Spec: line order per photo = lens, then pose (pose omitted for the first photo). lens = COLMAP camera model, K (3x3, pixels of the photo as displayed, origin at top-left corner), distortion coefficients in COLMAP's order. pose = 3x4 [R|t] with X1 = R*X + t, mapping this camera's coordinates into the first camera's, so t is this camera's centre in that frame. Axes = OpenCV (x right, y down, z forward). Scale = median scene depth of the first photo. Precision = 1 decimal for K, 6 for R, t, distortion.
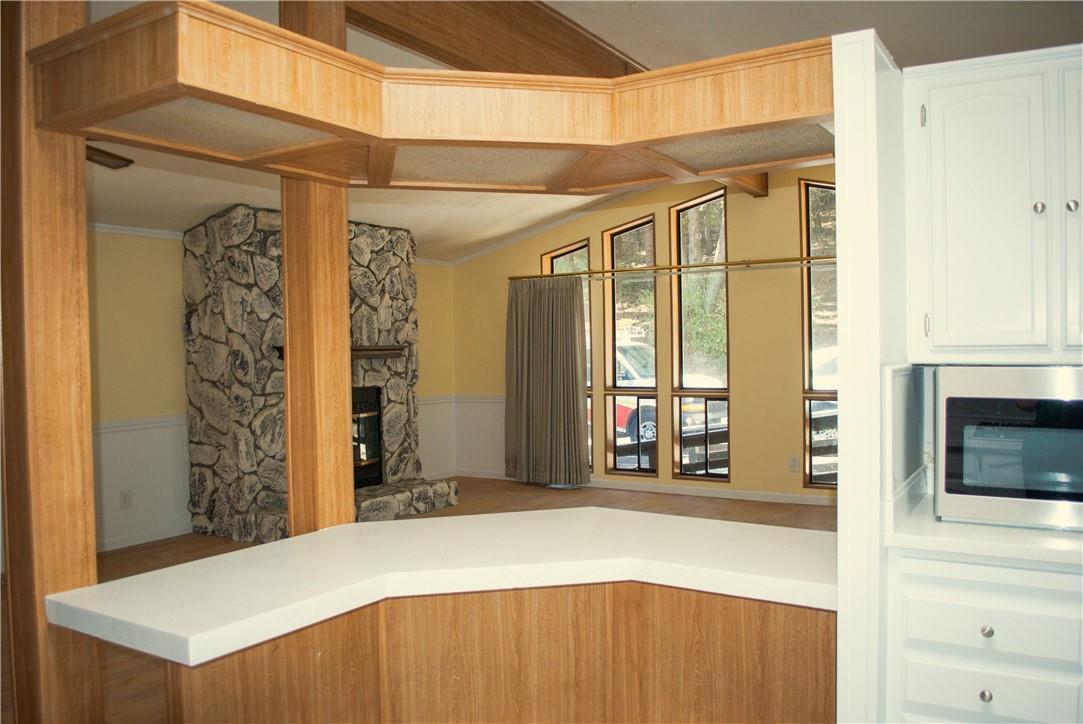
lens RADIAL K [[857.8, 0, 541.5], [0, 857.8, 362.0], [0, 0, 1]] dist [-0.081125, 0.008509]
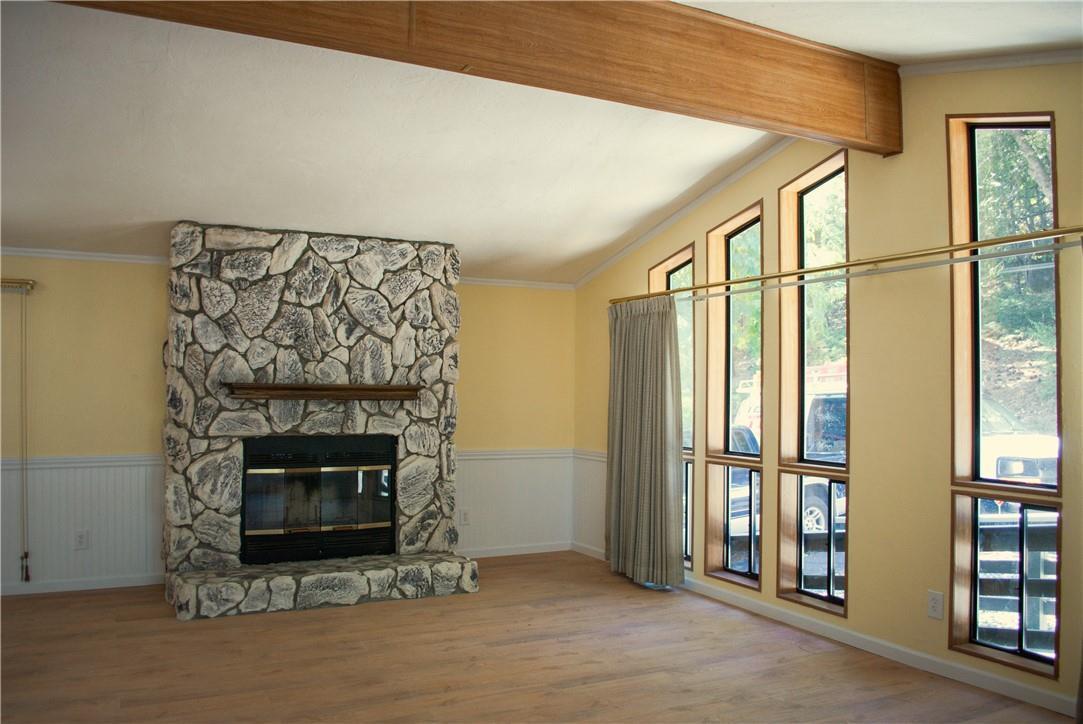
lens RADIAL K [[857.8, 0, 541.5], [0, 857.8, 362.0], [0, 0, 1]] dist [-0.081125, 0.008509]
pose [[0.864555, 0.008426, -0.502467, 0.352676], [-0.032035, 0.998750, -0.038373, -0.014342], [0.501516, 0.049272, 0.863744, 0.366186]]
